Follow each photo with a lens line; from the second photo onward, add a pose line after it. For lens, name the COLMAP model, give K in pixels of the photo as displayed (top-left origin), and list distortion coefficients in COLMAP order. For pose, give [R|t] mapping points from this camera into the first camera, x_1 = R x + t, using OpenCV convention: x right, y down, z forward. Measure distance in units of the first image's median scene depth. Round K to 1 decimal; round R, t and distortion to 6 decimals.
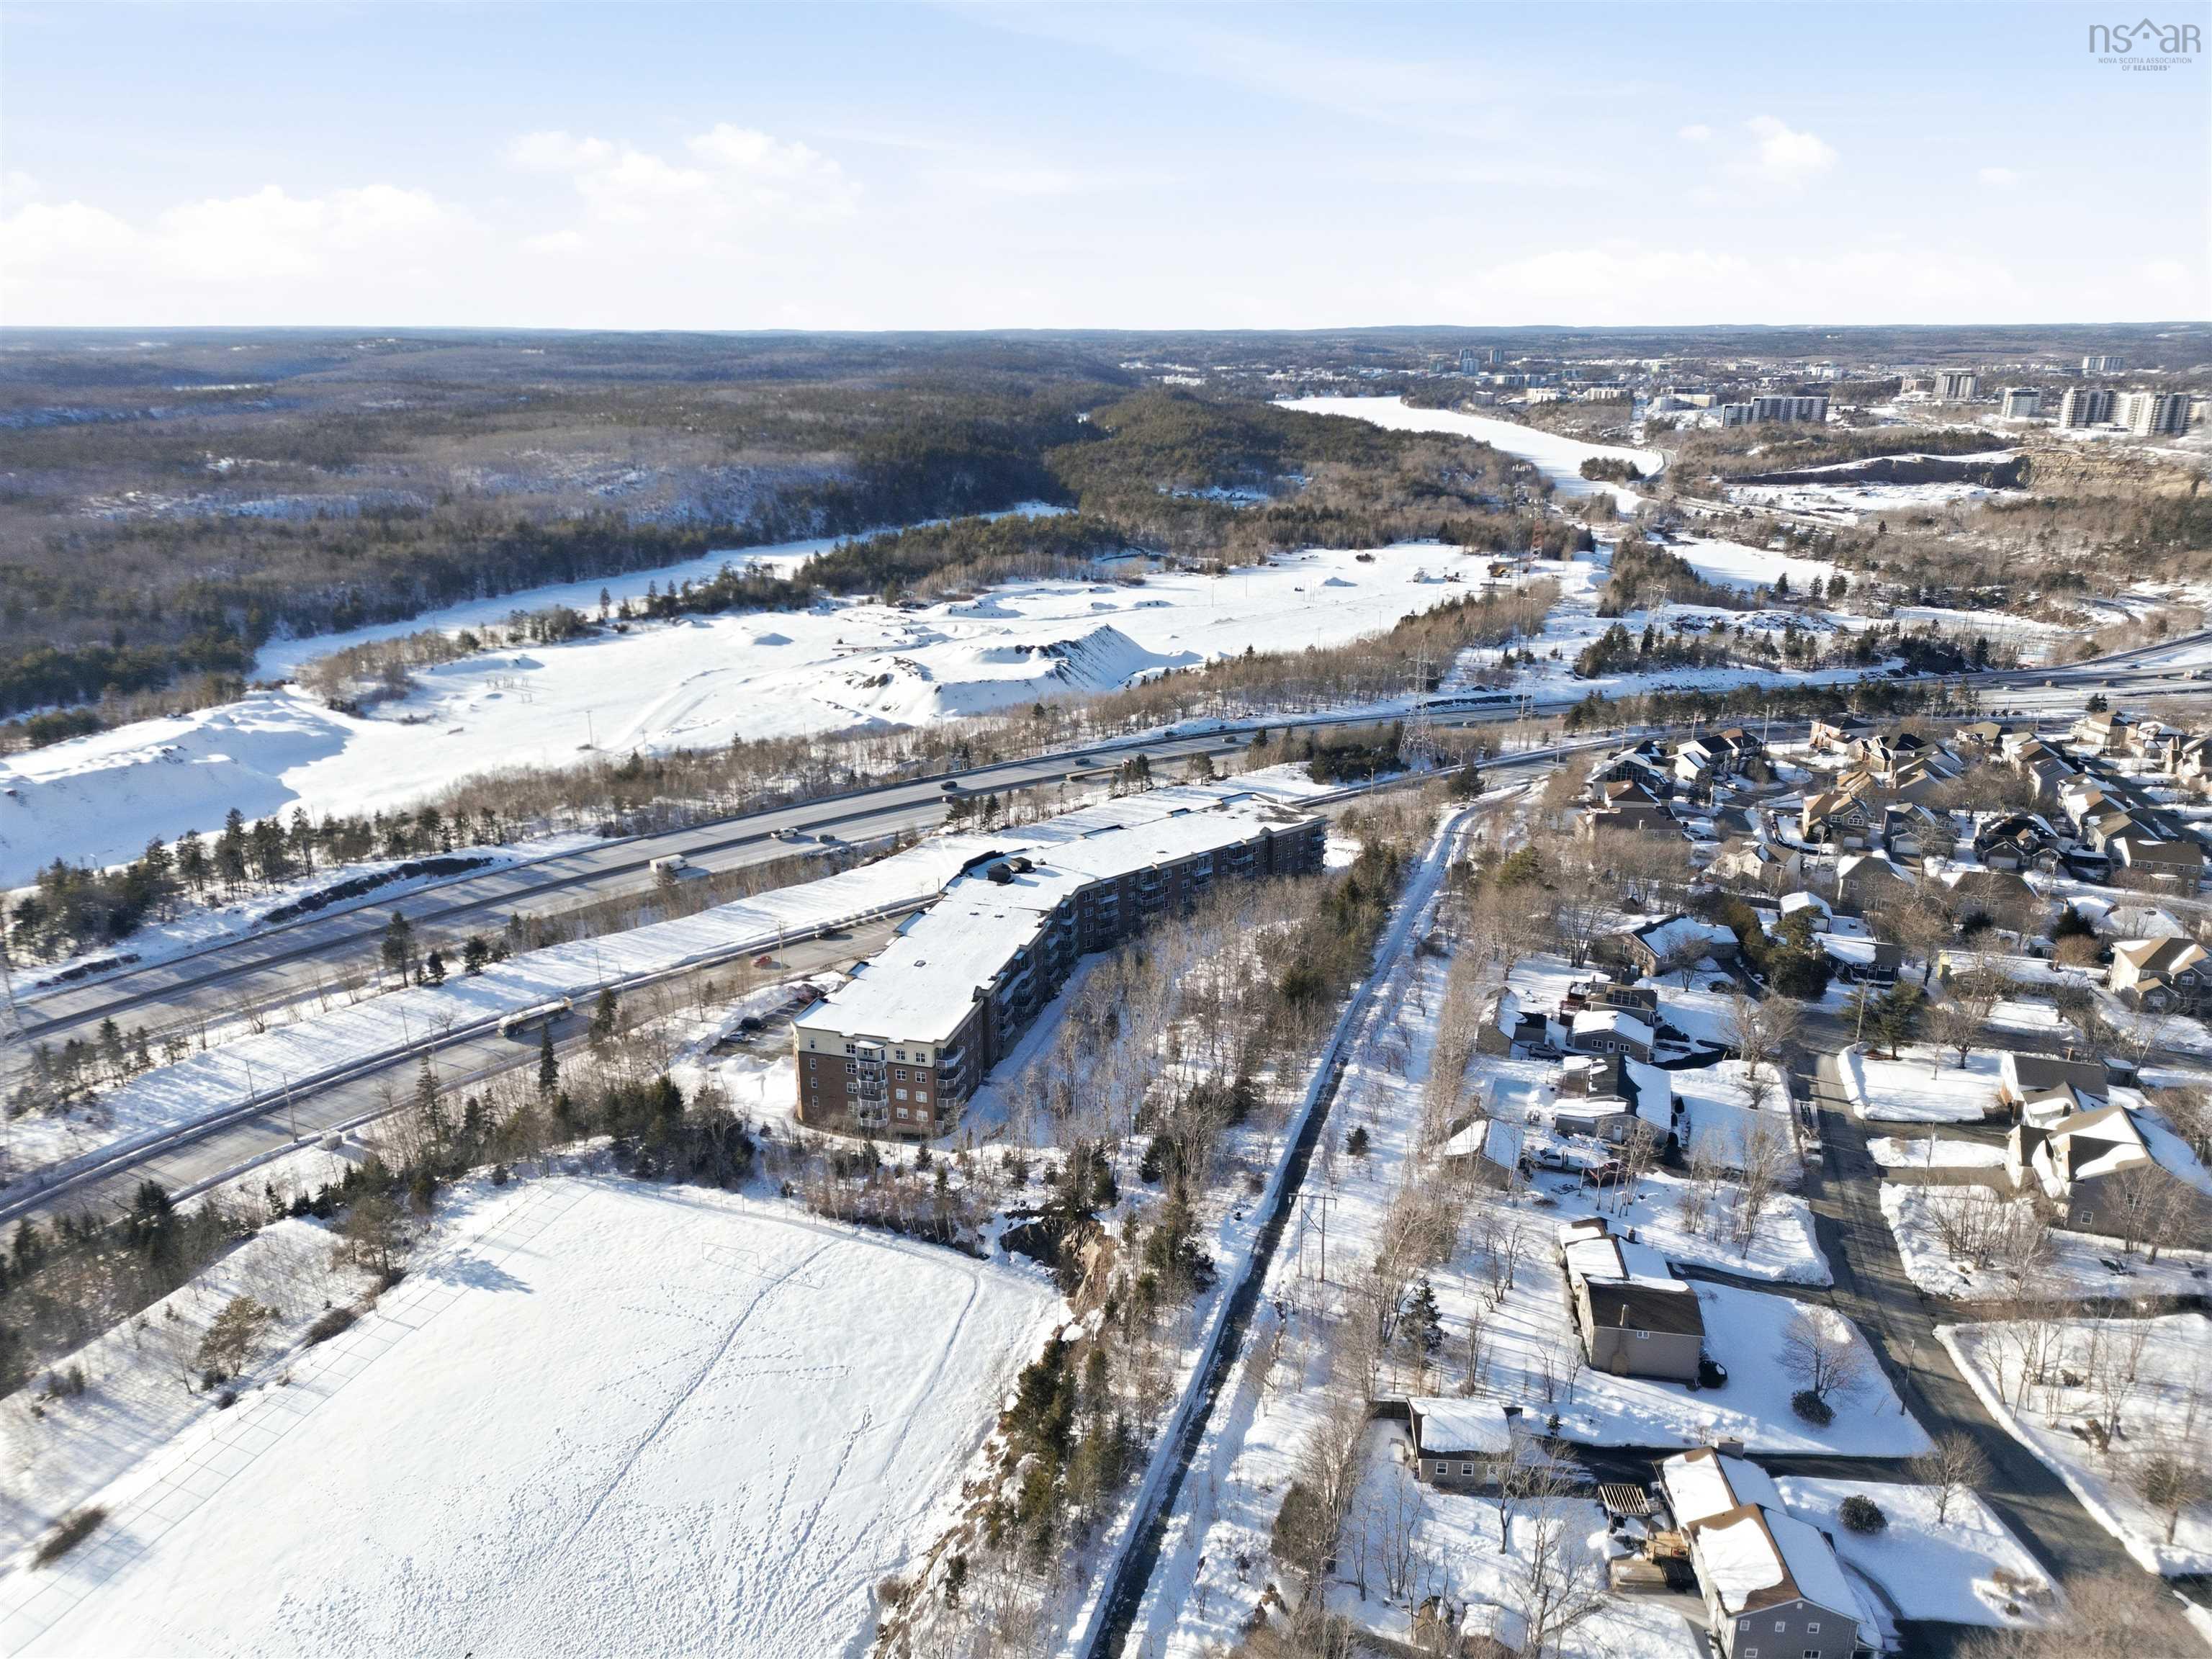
lens RADIAL K [[1513.3, 0, 1106.0], [0, 1513.3, 829.5], [0, 0, 1]] dist [0.072181, -0.059797]
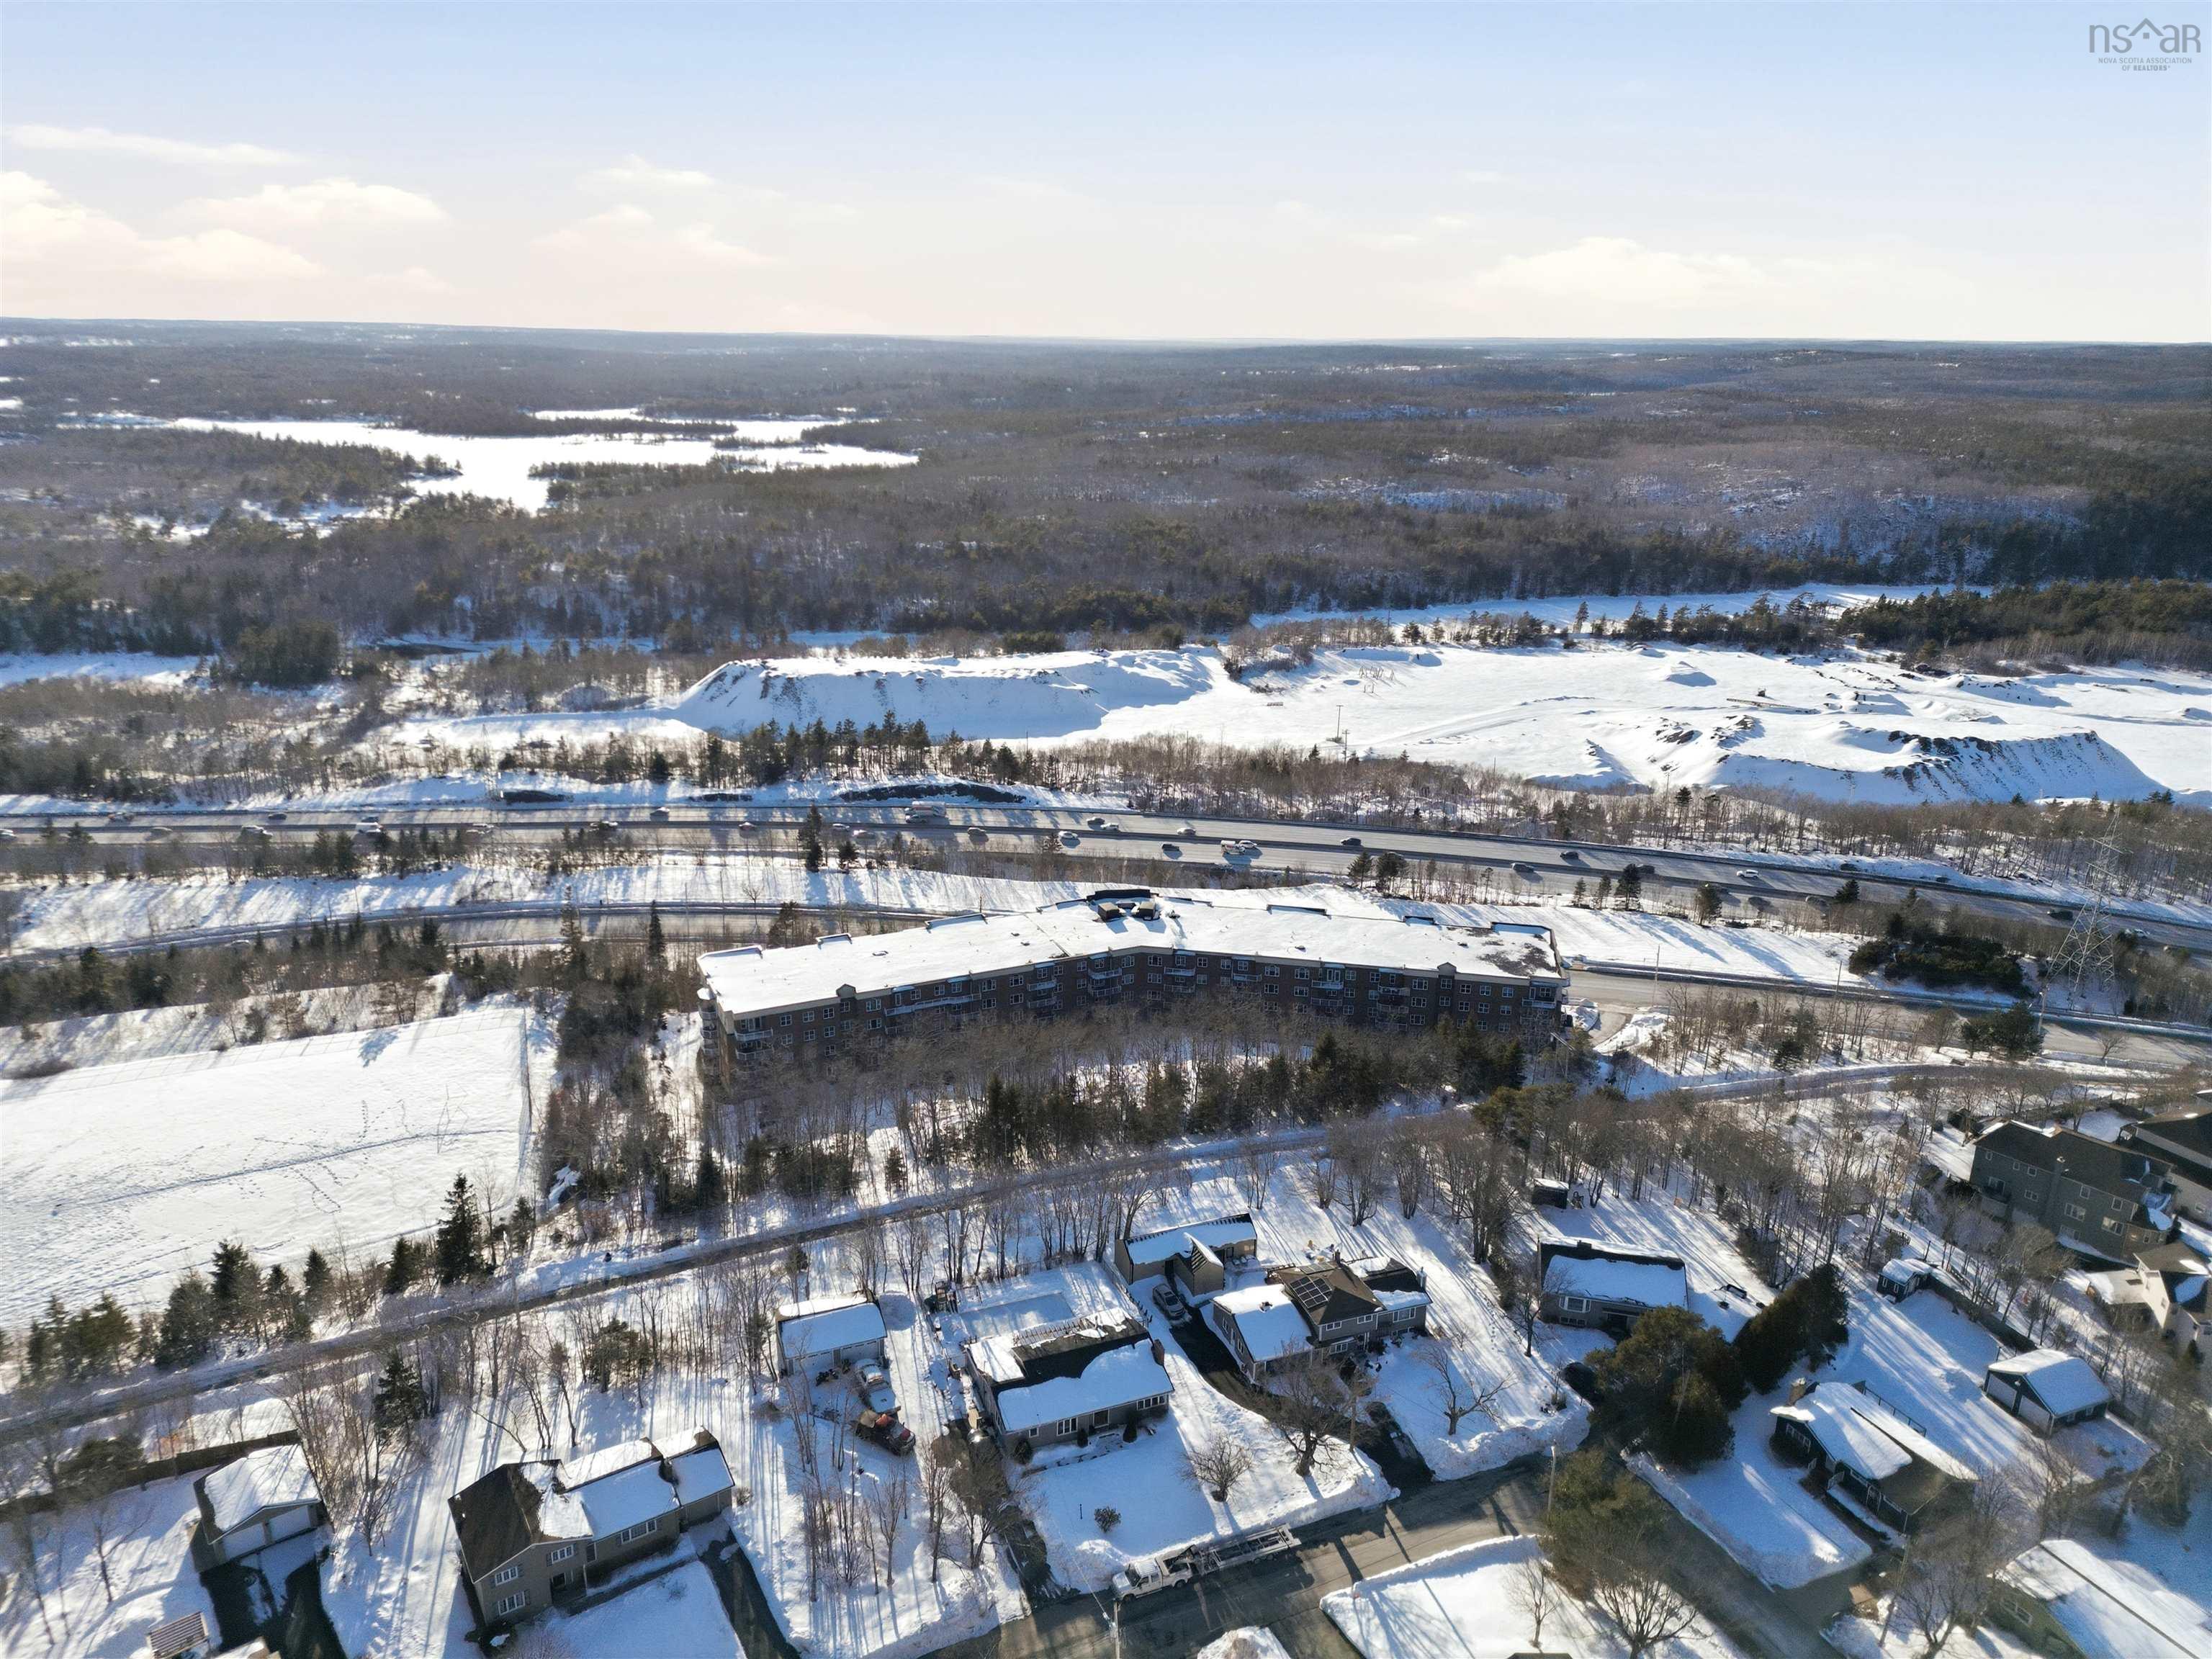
lens RADIAL K [[1513.3, 0, 1106.0], [0, 1513.3, 829.5], [0, 0, 1]] dist [0.072181, -0.059797]
pose [[0.653906, 0.244286, -0.716052, 0.260106], [-0.248722, 0.963244, 0.101482, -0.050379], [0.714524, 0.111738, 0.690630, 0.152758]]
